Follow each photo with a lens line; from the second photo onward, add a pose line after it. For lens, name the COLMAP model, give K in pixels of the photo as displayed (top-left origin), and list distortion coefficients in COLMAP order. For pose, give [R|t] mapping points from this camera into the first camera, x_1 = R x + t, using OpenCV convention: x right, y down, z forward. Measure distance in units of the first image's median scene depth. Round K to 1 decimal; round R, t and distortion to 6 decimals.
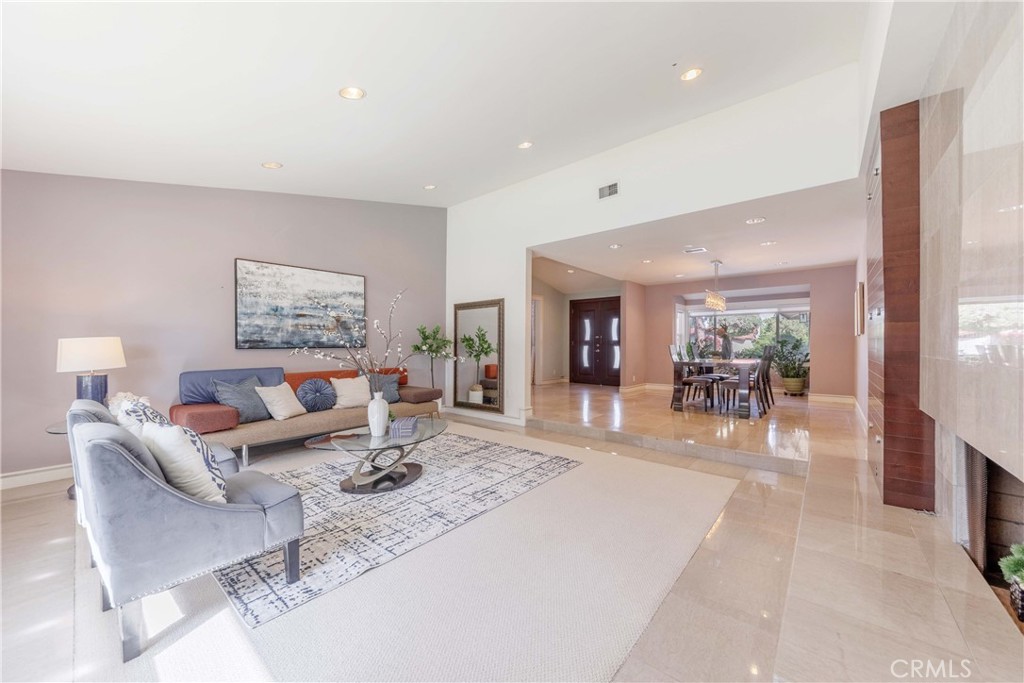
lens RADIAL K [[388.1, 0, 514.2], [0, 388.1, 341.8], [0, 0, 1]] dist [-0.002961, -0.000128]
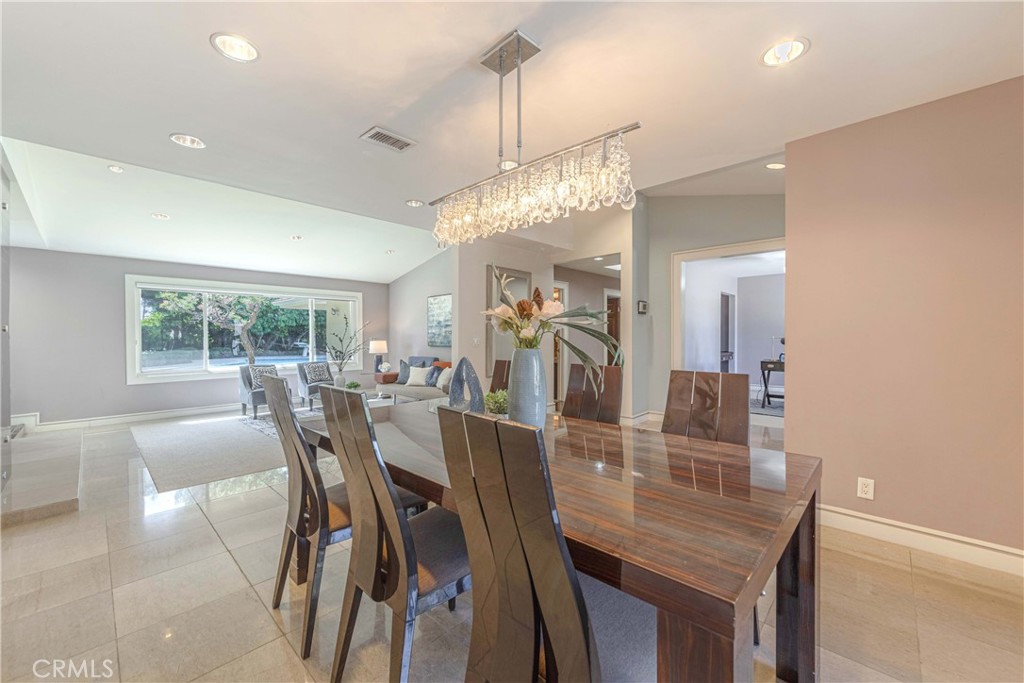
lens RADIAL K [[406.4, 0, 497.2], [0, 406.4, 340.2], [0, 0, 1]] dist [-0.003958, 0.000243]
pose [[-0.116216, 0.008277, -0.993189, 1.078814], [0.012374, 0.999900, 0.006885, -0.017291], [0.993147, -0.011489, -0.116307, 1.428232]]
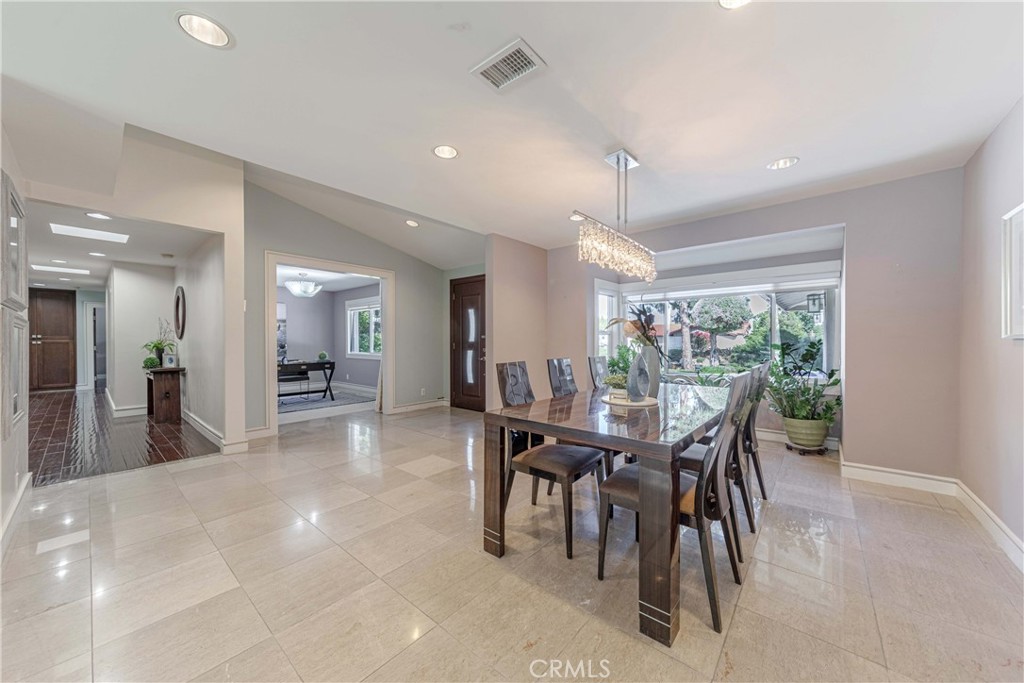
lens RADIAL K [[363.2, 0, 520.6], [0, 363.2, 342.8], [0, 0, 1]] dist [0.002104, 0.000111]
pose [[0.999968, -0.003669, -0.007112, 0.587069], [0.003787, 0.999856, 0.016564, -0.026057], [0.007050, -0.016591, 0.999838, 0.873176]]
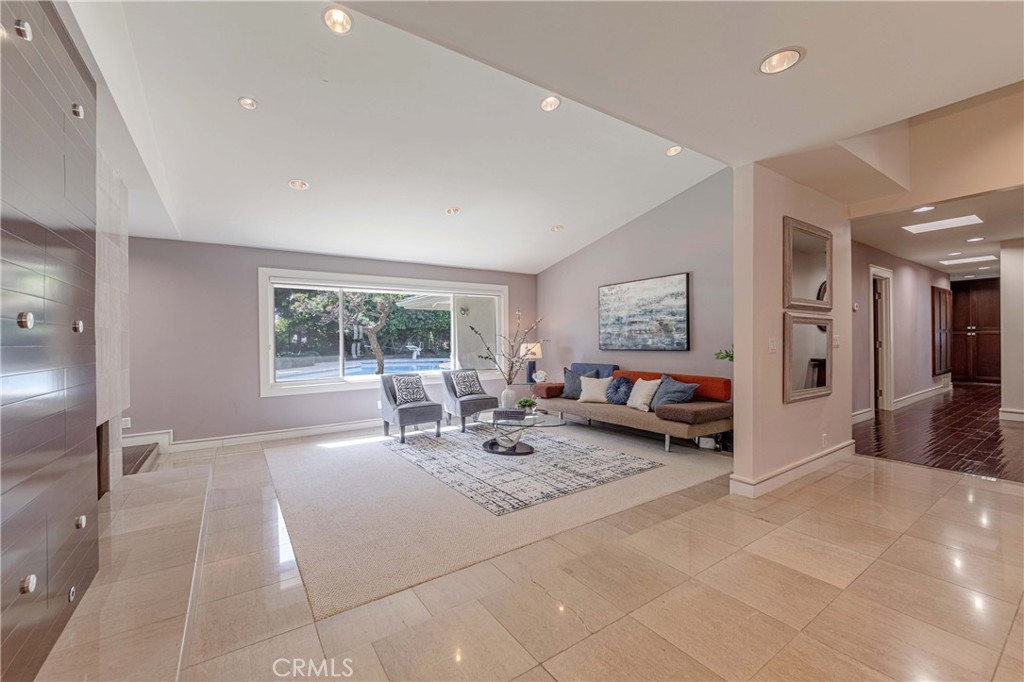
lens RADIAL K [[406.4, 0, 513.6], [0, 406.4, 340.8], [0, 0, 1]] dist [-0.003958, 0.000243]
pose [[-0.291956, 0.005384, -0.956417, 0.751130], [0.020241, 0.999795, -0.000550, -0.019423], [0.956218, -0.019520, -0.292005, 1.042437]]
